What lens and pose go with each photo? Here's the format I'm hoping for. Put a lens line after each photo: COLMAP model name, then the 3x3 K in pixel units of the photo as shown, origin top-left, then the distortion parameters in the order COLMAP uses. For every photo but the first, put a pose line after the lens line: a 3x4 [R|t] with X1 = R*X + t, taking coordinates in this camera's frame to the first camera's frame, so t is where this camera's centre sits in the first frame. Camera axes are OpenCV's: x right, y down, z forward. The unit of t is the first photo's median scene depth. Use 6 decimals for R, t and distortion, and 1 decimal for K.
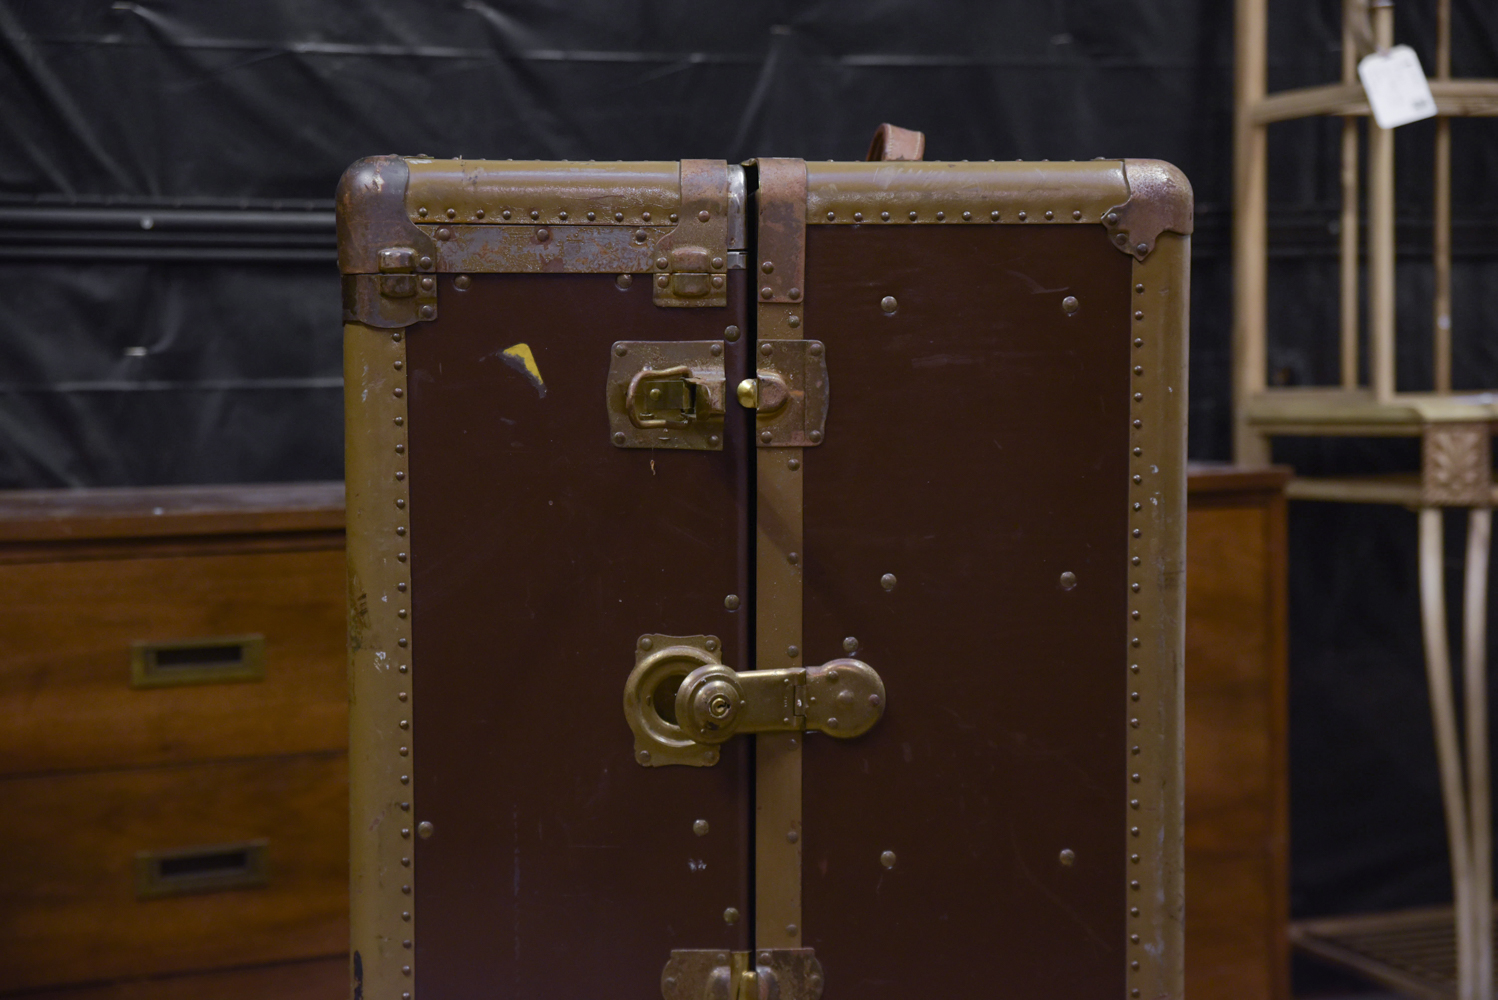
lens RADIAL K [[2744.6, 0, 759.7], [0, 2744.6, 501.7], [0, 0, 1]] dist [0.179889, 0.000000]
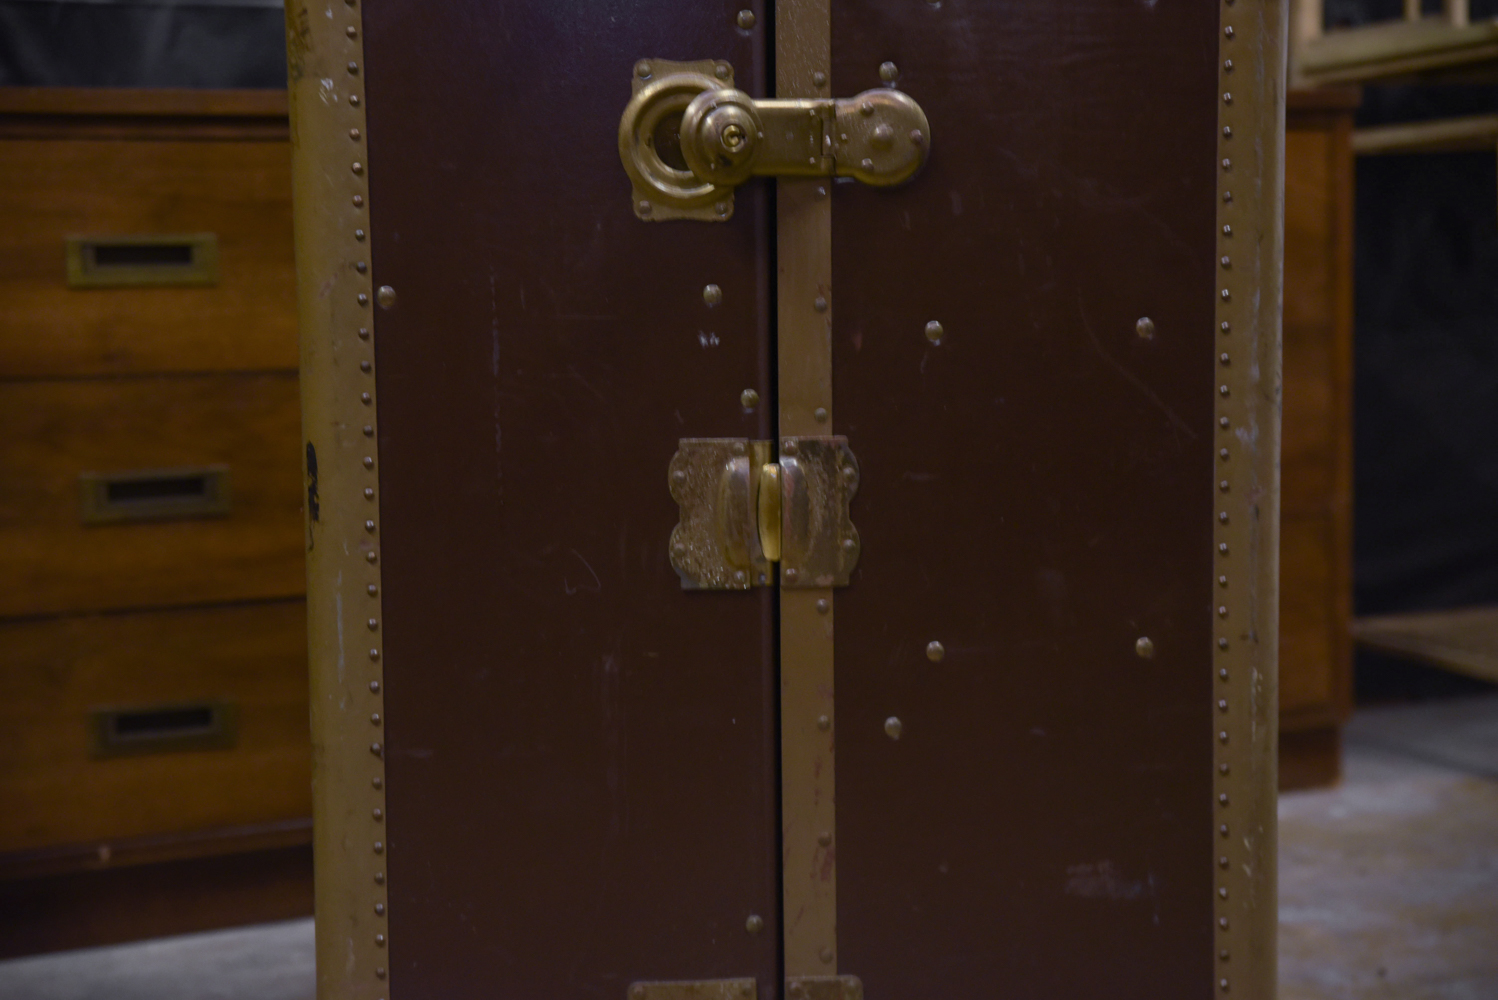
lens RADIAL K [[2744.6, 0, 753.1], [0, 2744.6, 505.1], [0, 0, 1]] dist [0.179889, 0.000000]
pose [[0.999937, -0.010905, -0.002546, -0.007402], [0.010999, 0.999129, 0.040250, 0.148785], [0.002104, -0.040275, 0.999186, 0.153365]]
